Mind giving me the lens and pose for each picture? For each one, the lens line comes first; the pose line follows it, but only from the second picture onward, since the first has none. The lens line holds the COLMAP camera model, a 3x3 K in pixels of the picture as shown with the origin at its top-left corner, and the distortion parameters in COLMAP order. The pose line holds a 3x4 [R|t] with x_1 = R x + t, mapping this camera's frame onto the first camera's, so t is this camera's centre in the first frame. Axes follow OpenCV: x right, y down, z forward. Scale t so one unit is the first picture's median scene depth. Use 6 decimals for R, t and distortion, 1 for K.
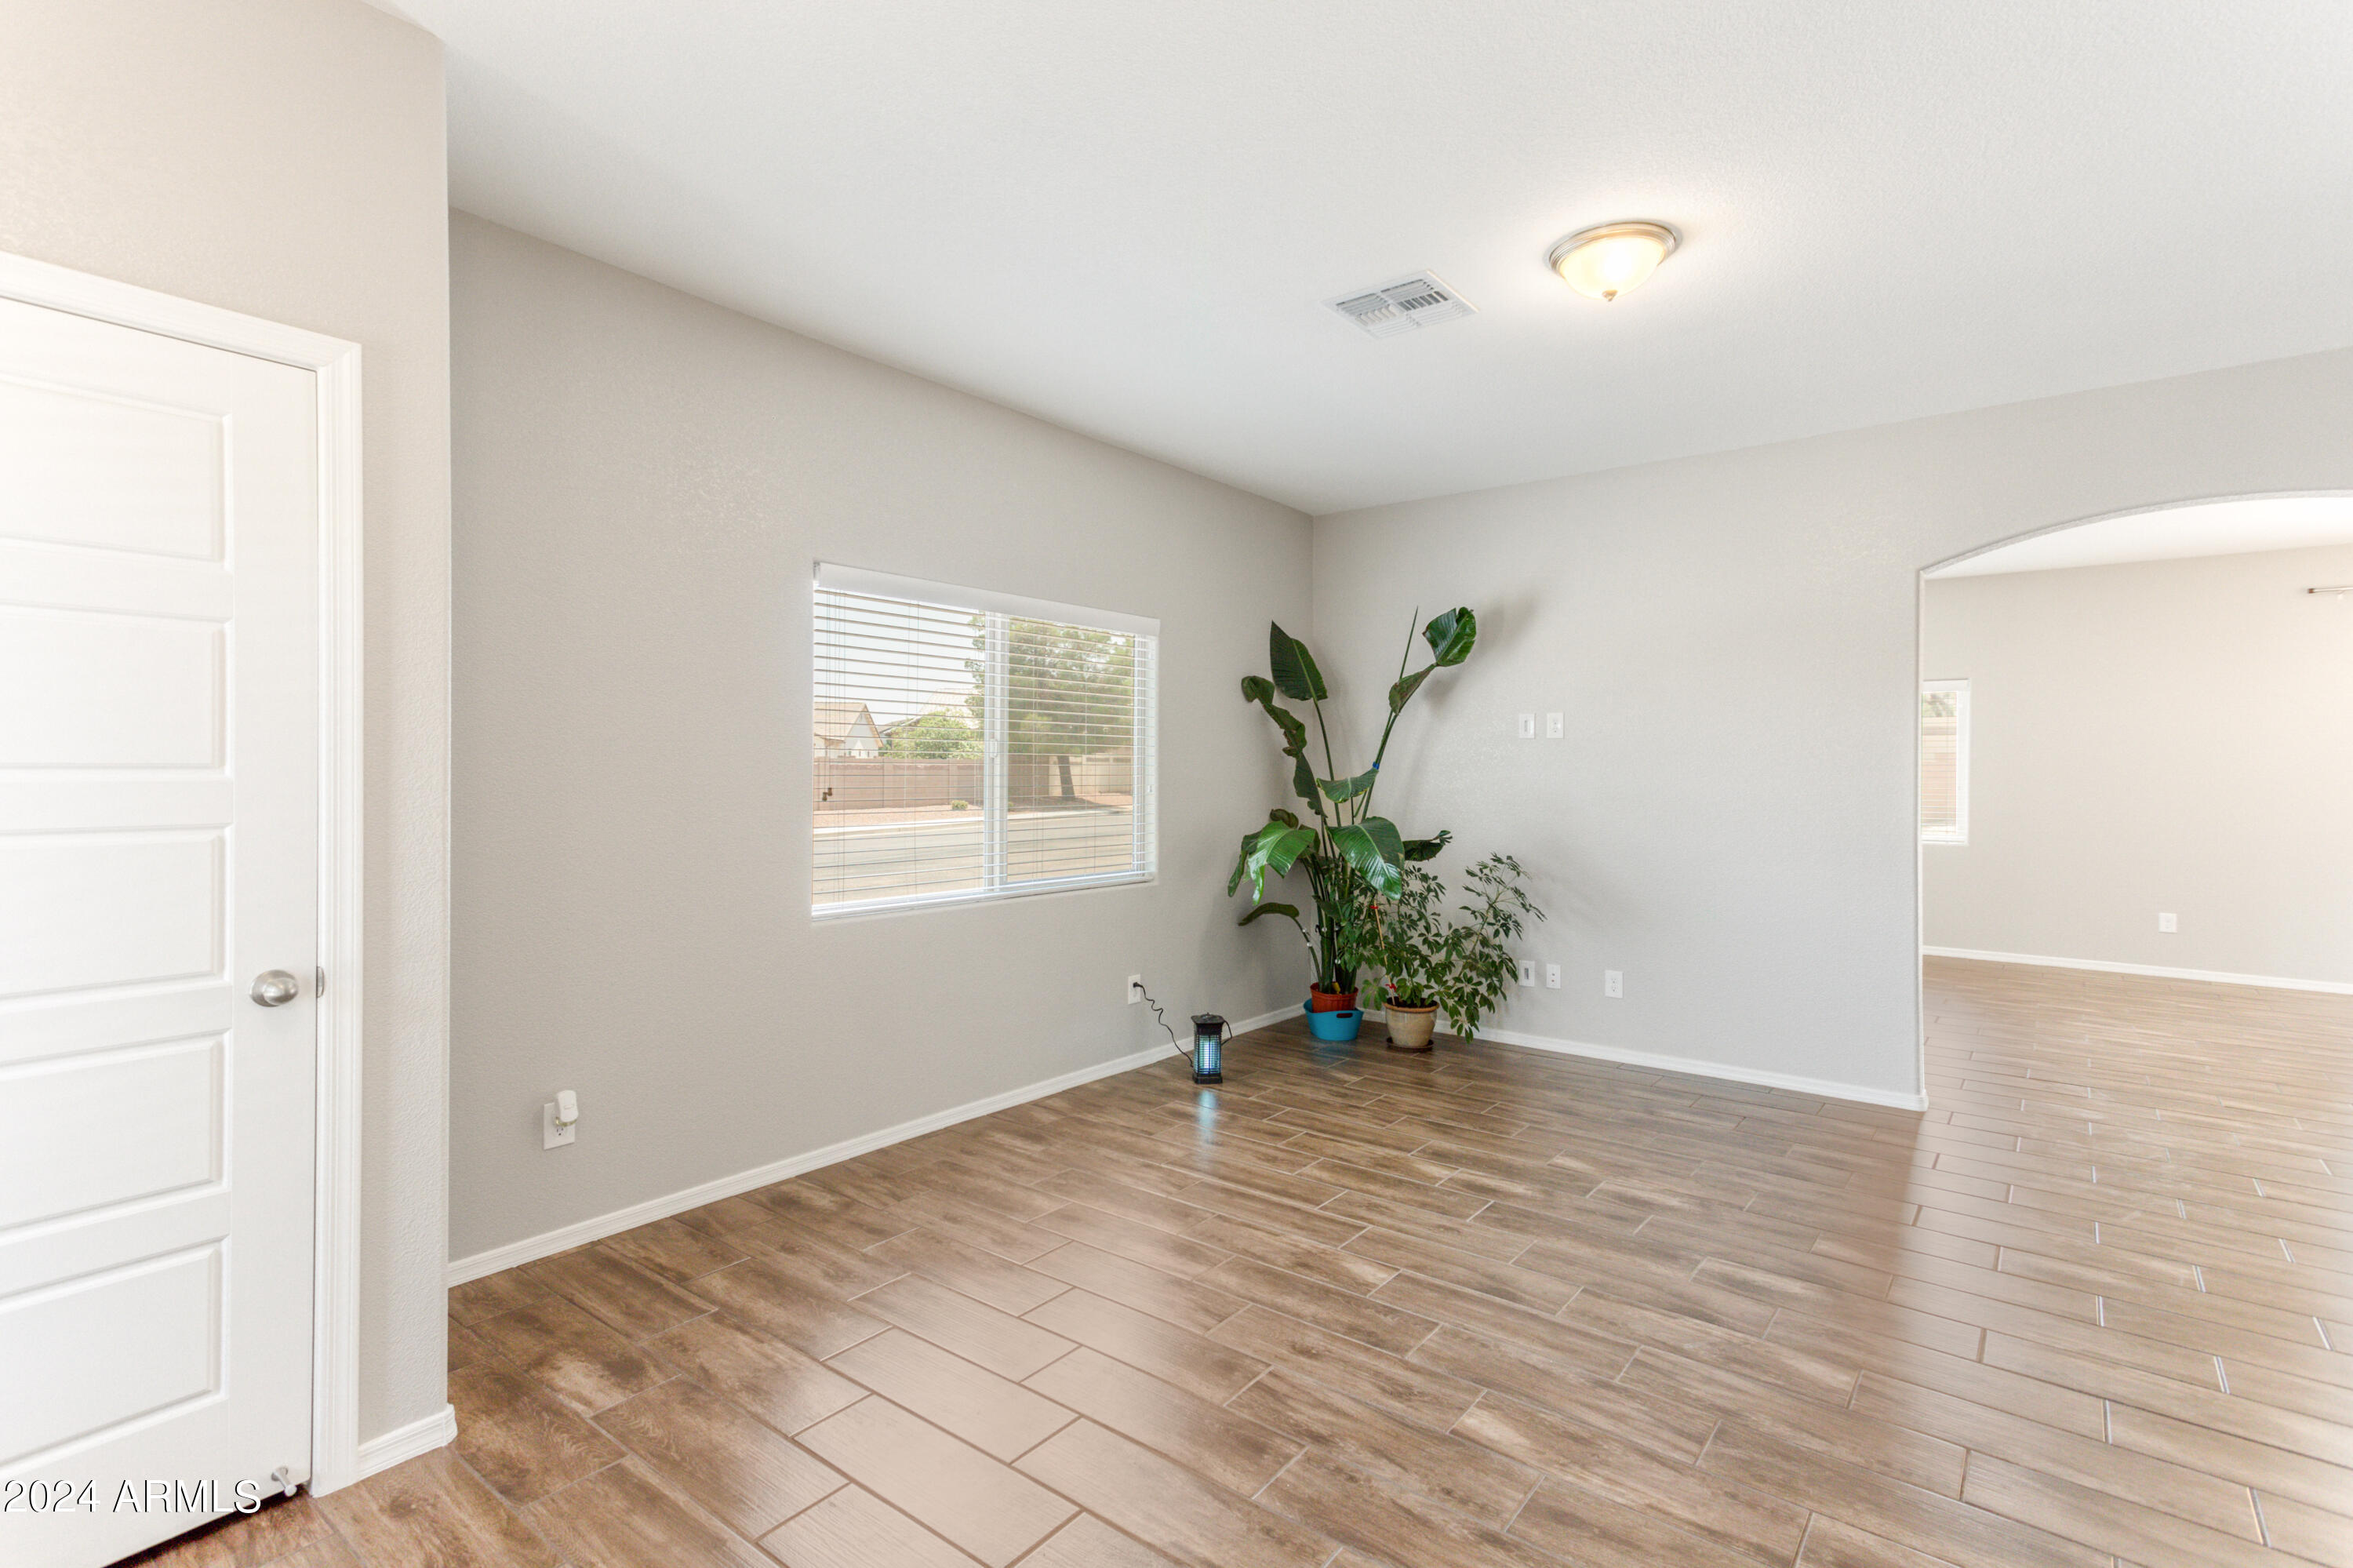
lens RADIAL K [[1124.3, 0, 1172.5], [0, 1124.3, 779.7], [0, 0, 1]] dist [0.030696, 0.000472]
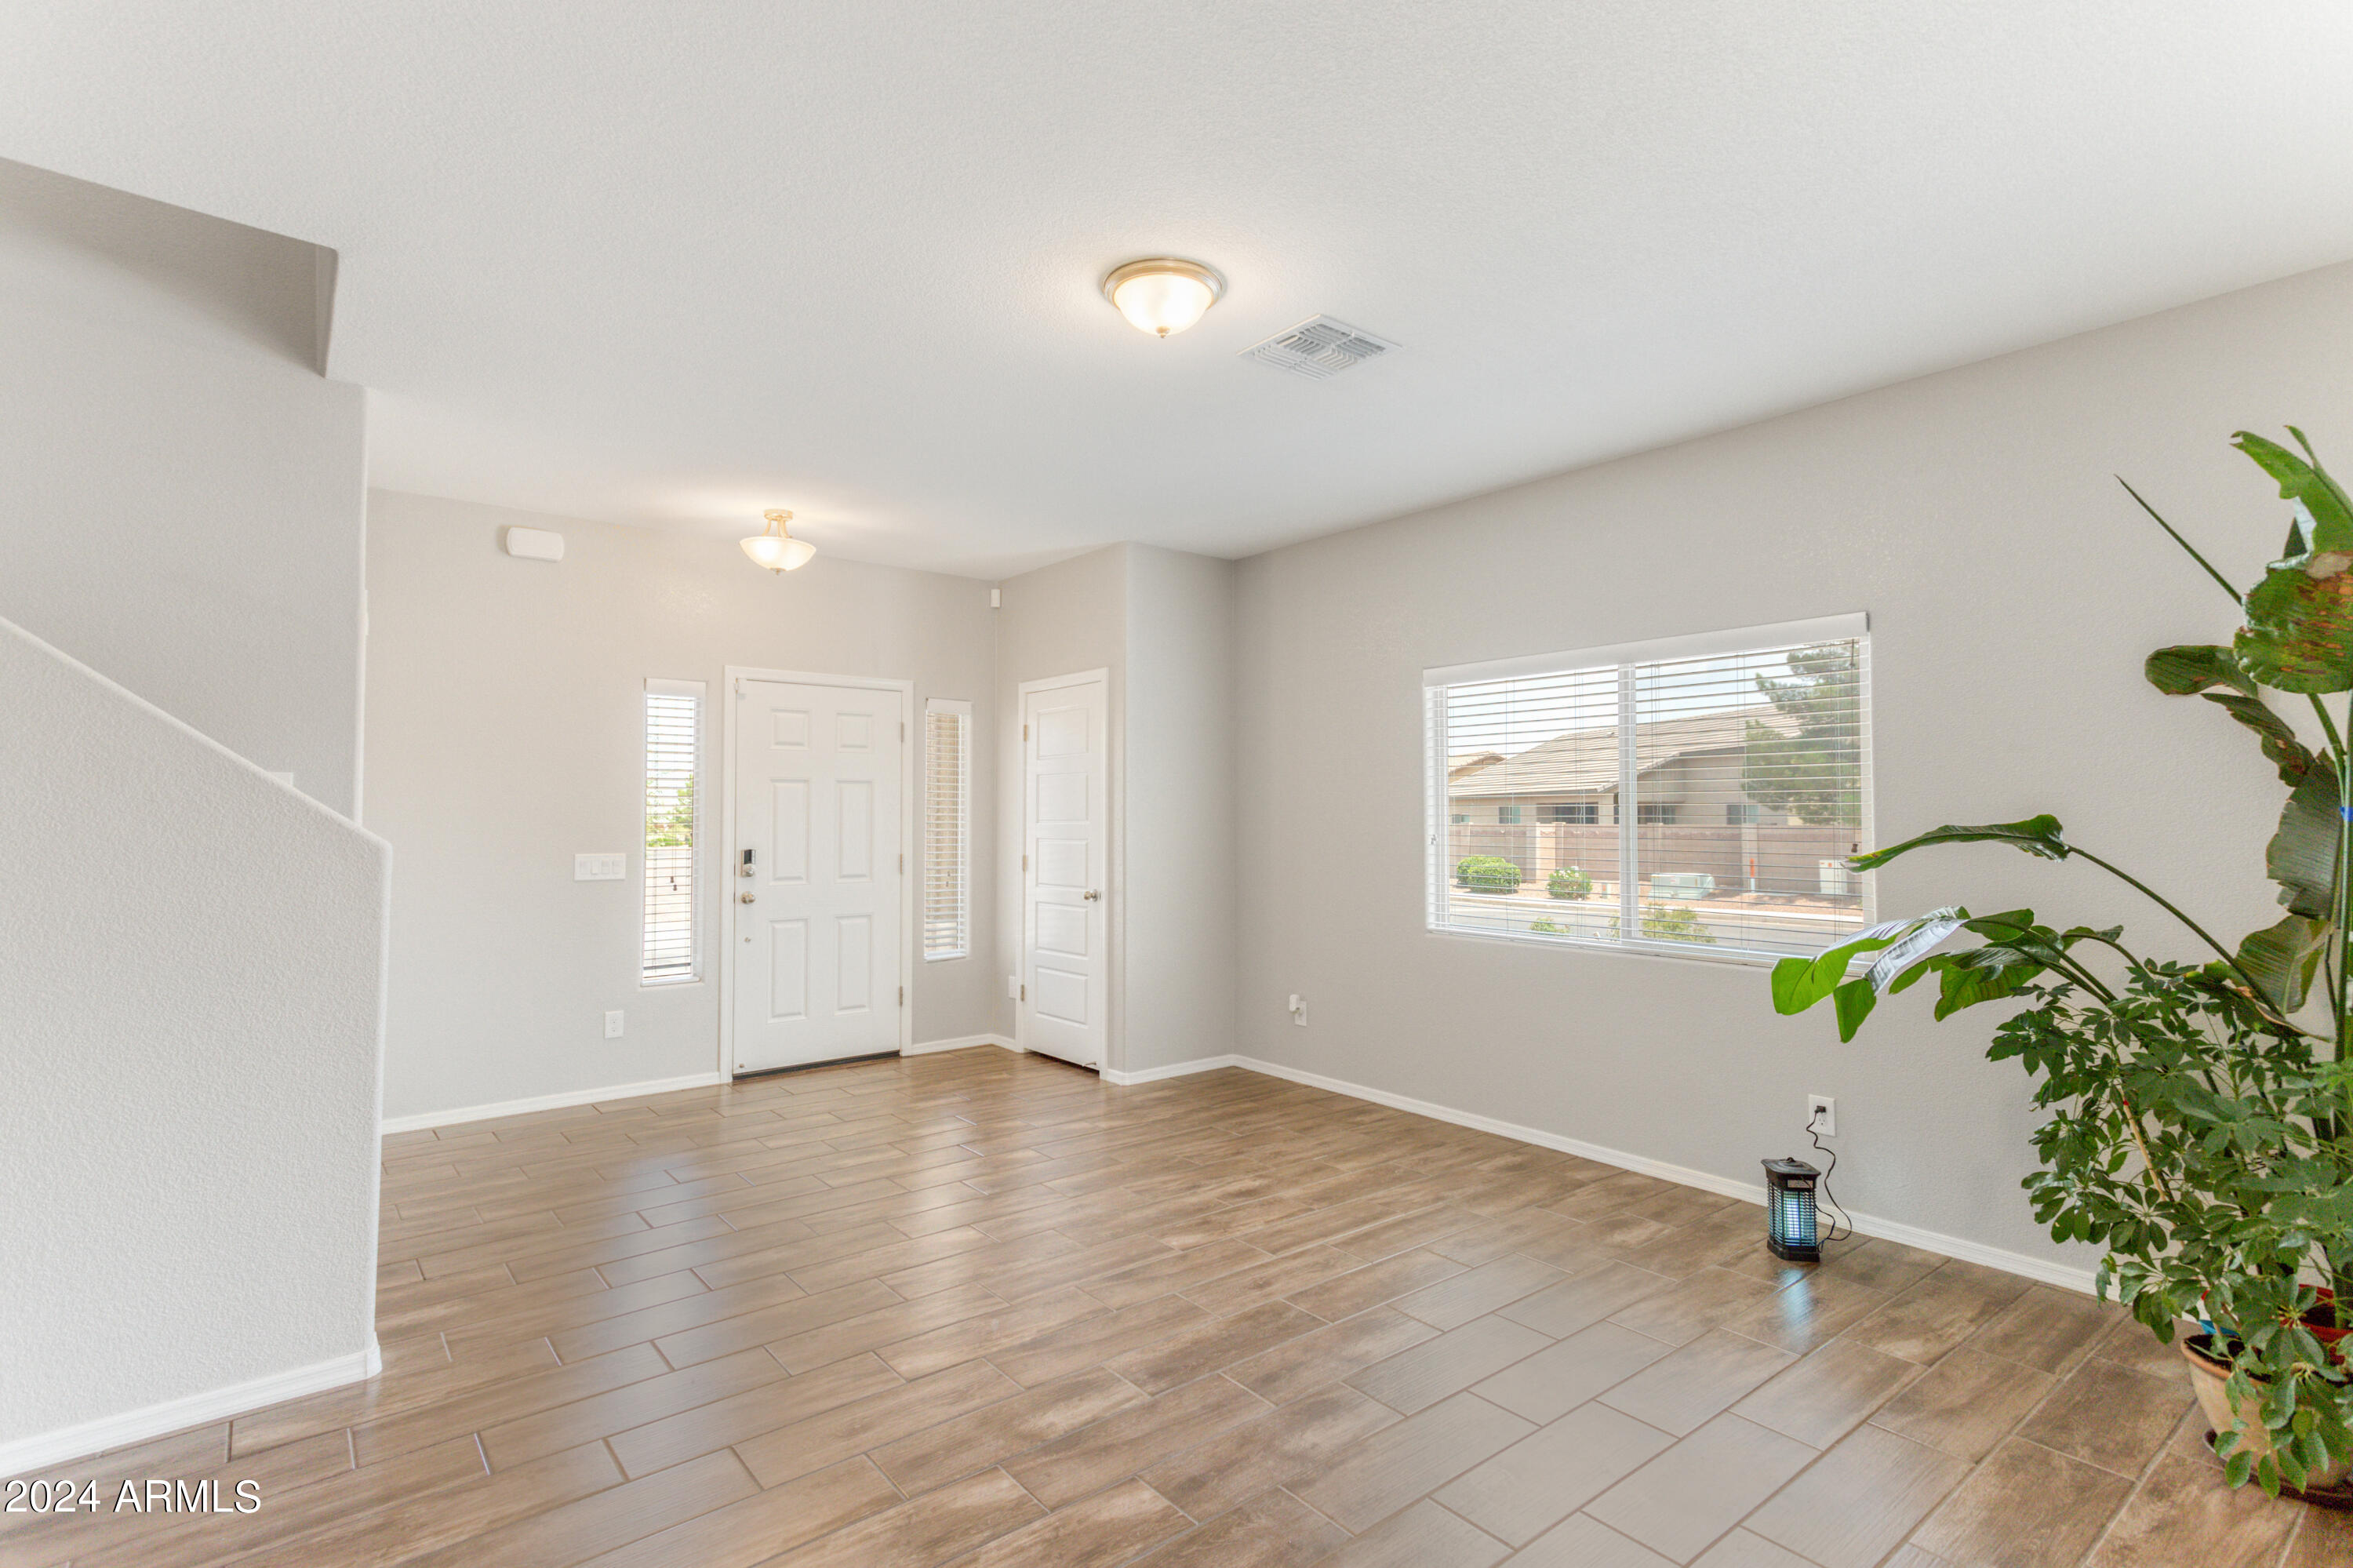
lens RADIAL K [[1124.3, 0, 1172.5], [0, 1124.3, 779.7], [0, 0, 1]] dist [0.030696, 0.000472]
pose [[-0.220316, -0.037947, -0.974690, 1.149114], [-0.011943, 0.999273, -0.036204, -0.006225], [0.975355, 0.003664, -0.220609, 1.059349]]
